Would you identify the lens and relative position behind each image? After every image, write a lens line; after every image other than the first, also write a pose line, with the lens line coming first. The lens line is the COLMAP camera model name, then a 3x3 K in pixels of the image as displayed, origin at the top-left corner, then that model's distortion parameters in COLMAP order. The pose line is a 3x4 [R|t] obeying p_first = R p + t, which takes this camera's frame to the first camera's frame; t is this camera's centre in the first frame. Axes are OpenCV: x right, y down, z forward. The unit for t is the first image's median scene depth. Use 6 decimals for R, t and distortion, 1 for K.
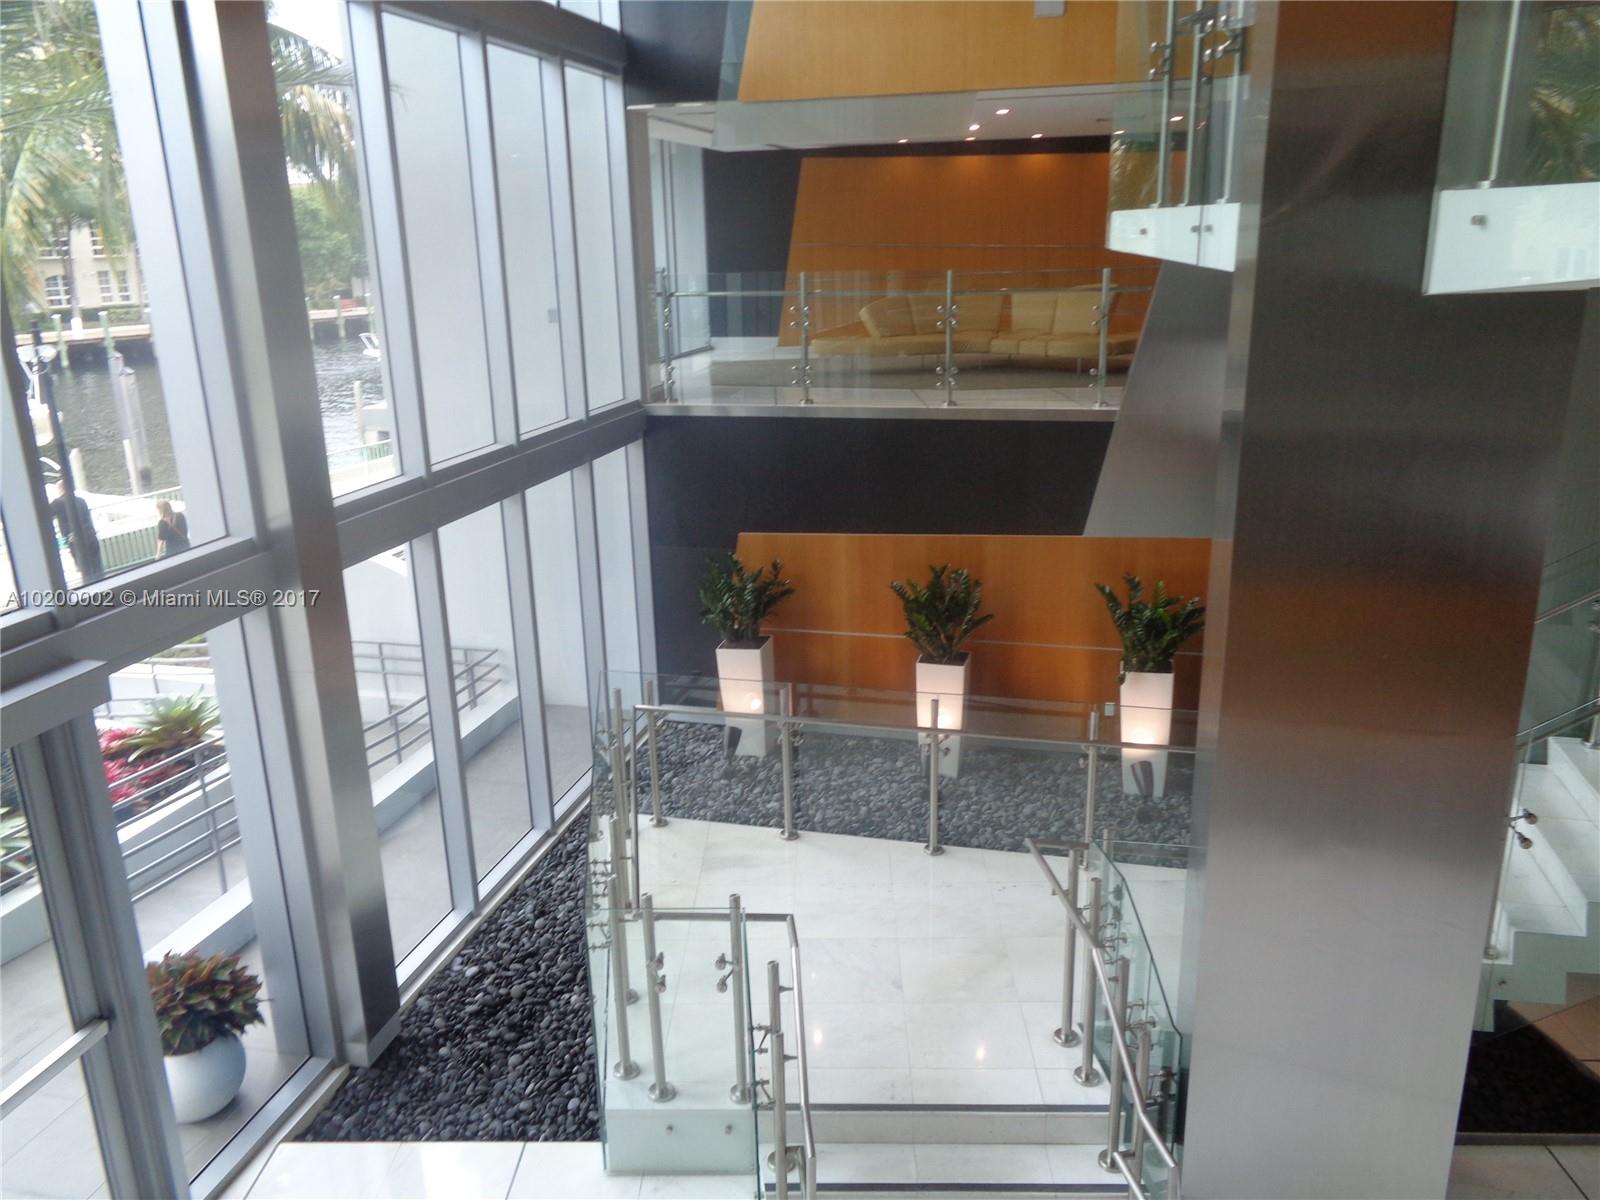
lens RADIAL K [[1223.6, 0, 802.7], [0, 1223.6, 602.8], [0, 0, 1]] dist [0.030989, 0.014690]
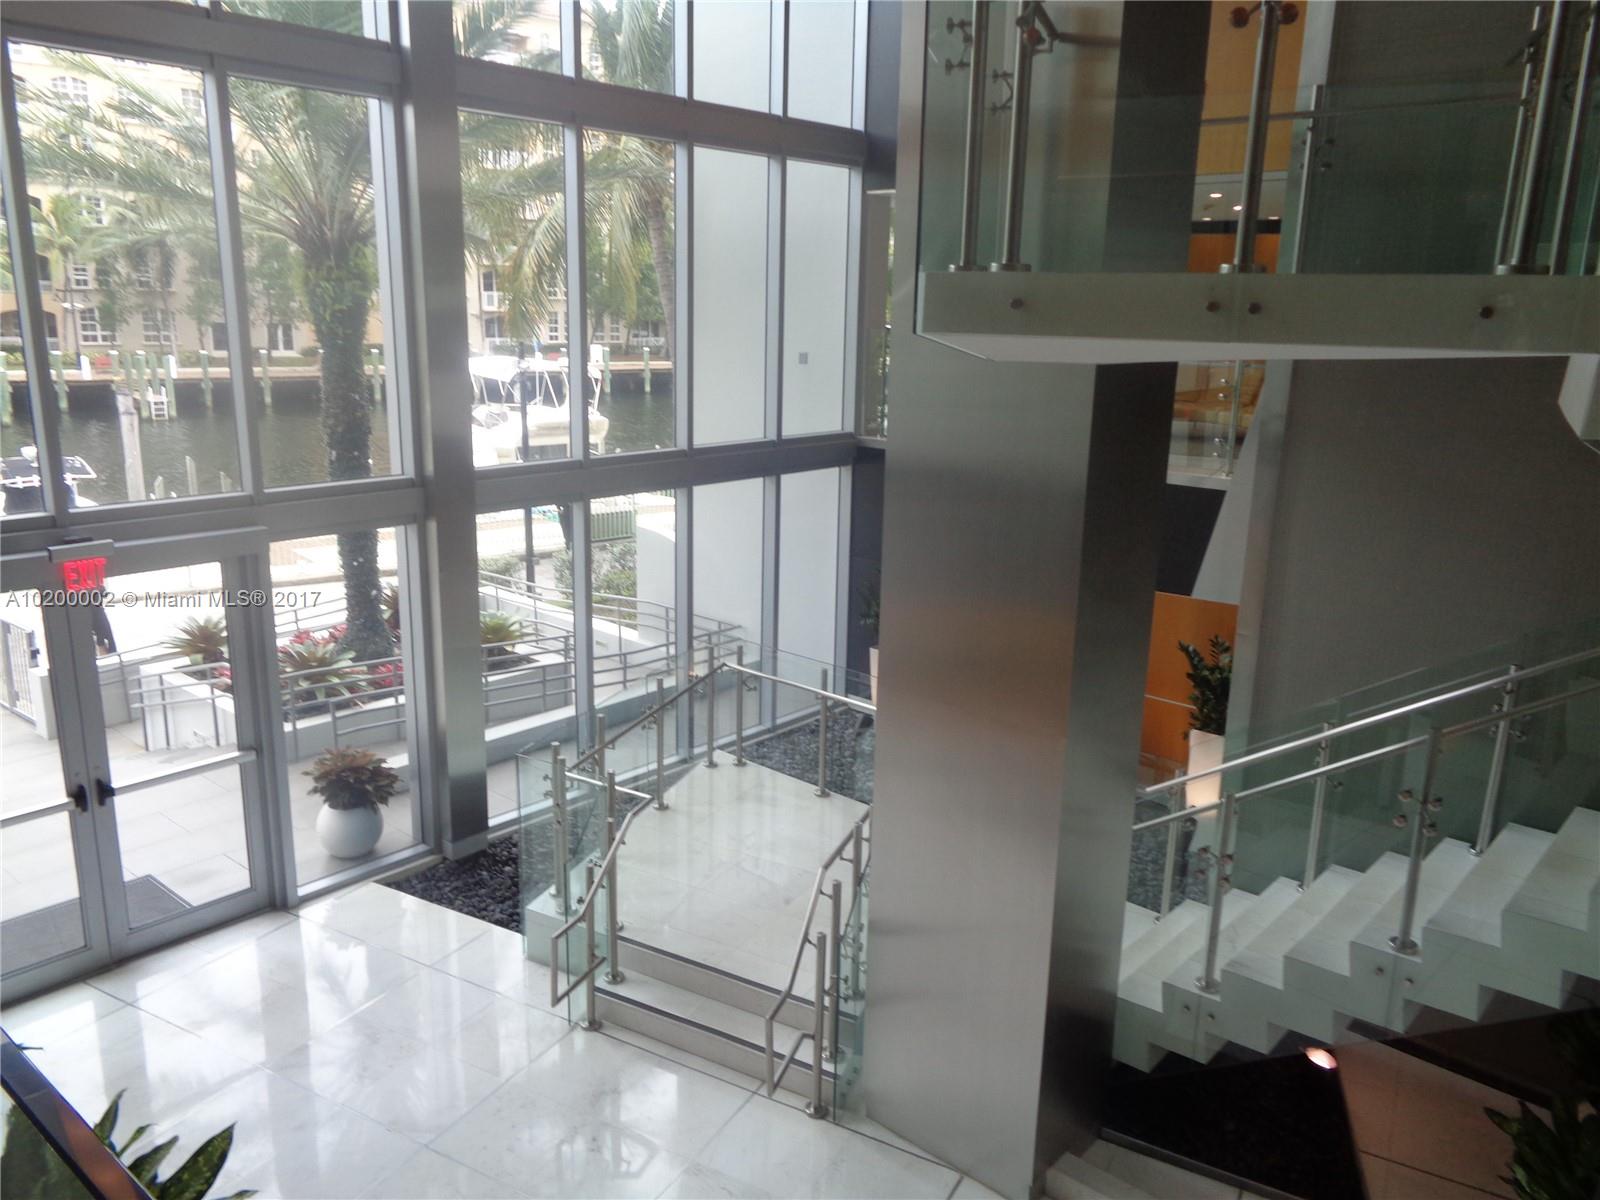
lens RADIAL K [[1223.6, 0, 789.0], [0, 1223.6, 600.3], [0, 0, 1]] dist [0.030989, 0.014690]
pose [[0.879984, 0.154314, -0.449238, 0.402051], [-0.175728, 0.984420, -0.006074, 0.014576], [0.441302, 0.084288, 0.893391, -0.083541]]
